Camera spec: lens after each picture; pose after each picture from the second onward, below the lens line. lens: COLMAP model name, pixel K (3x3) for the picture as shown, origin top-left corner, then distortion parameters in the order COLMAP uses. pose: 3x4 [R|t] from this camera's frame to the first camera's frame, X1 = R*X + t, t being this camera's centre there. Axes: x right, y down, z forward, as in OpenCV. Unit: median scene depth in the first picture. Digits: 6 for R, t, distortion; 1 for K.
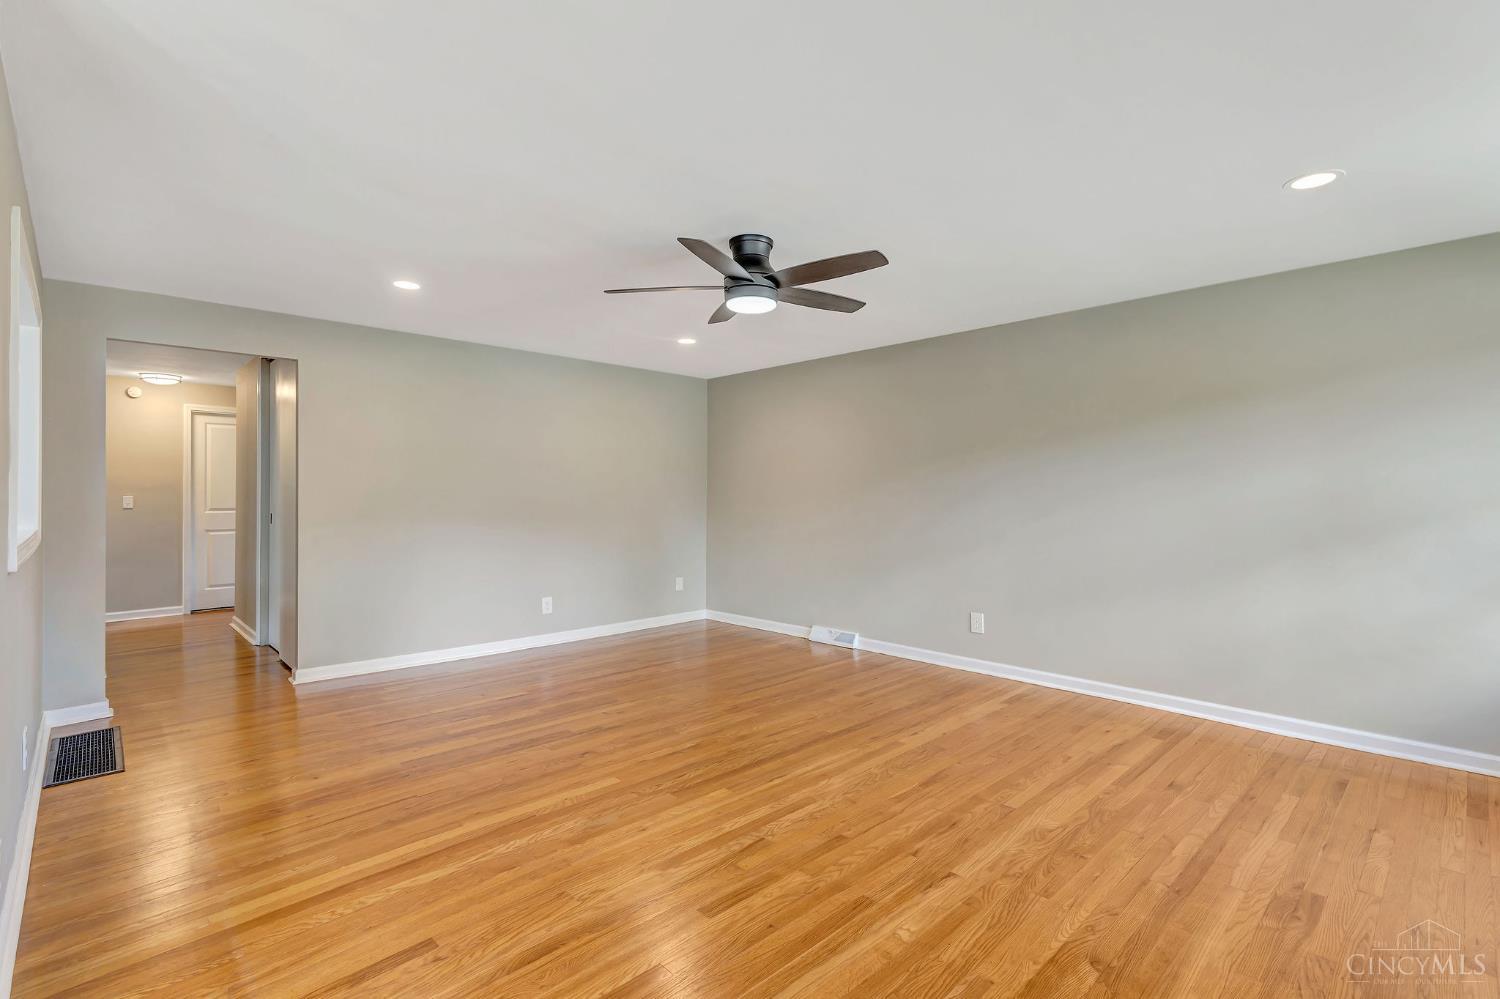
lens RADIAL K [[685.6, 0, 757.3], [0, 685.6, 501.2], [0, 0, 1]] dist [-0.000488, -0.000295]
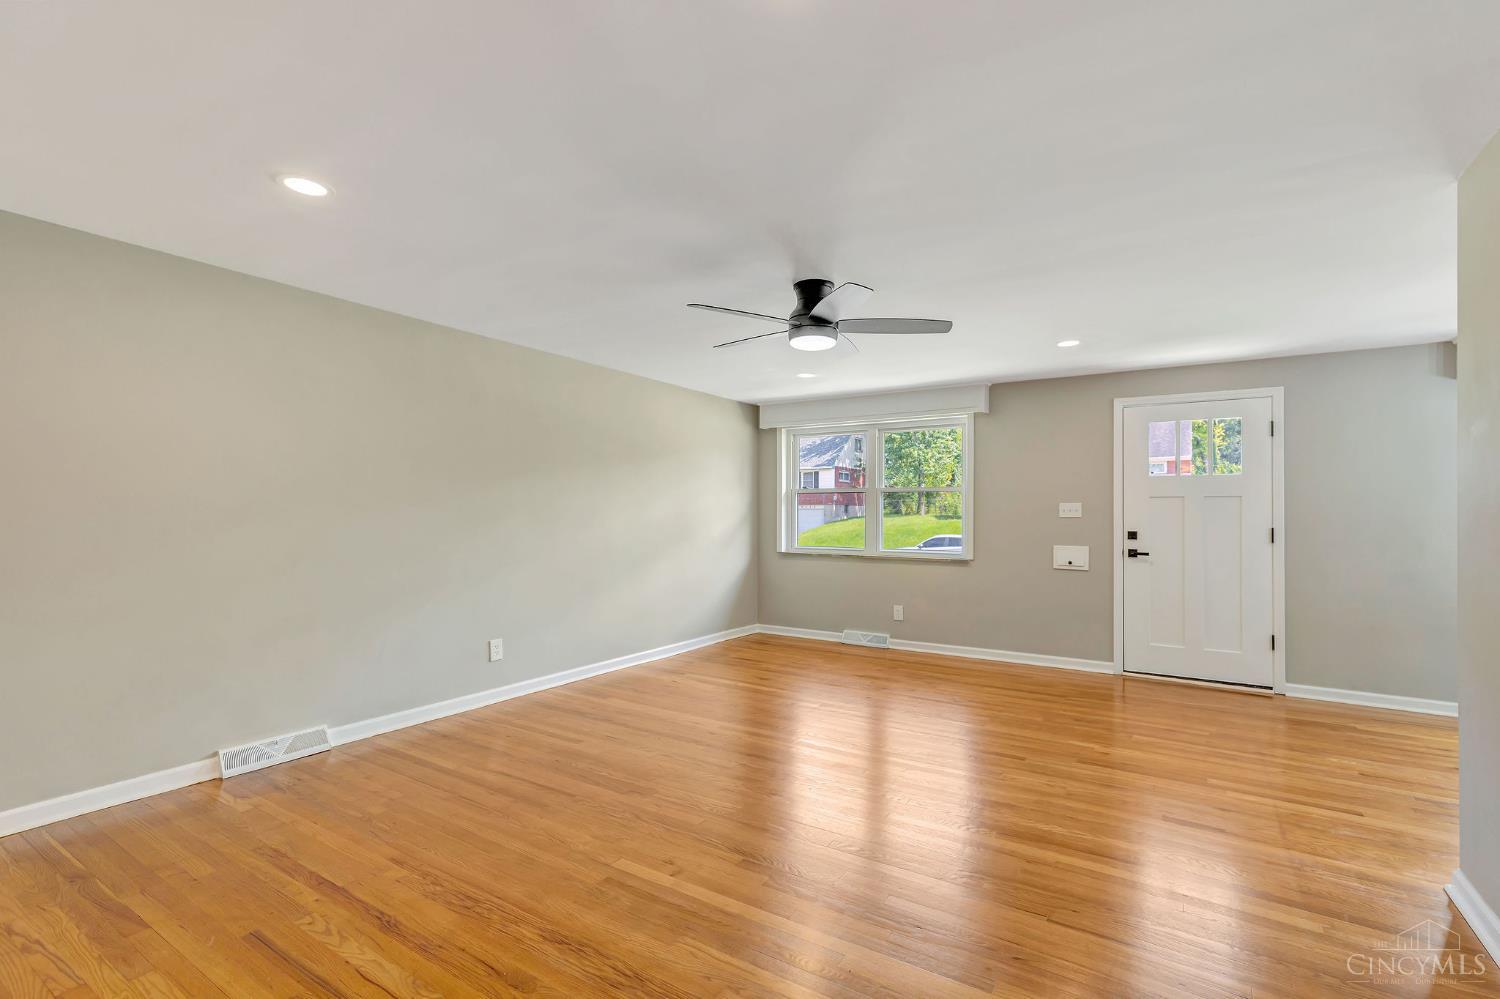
lens RADIAL K [[667.0, 0, 757.1], [0, 667.0, 510.5], [0, 0, 1]] dist [0.001191, -0.000168]
pose [[-0.225671, 0.005252, 0.974189, -0.738751], [0.003391, 0.999984, -0.004605, -0.011274], [-0.974198, 0.002264, -0.225685, 0.956086]]
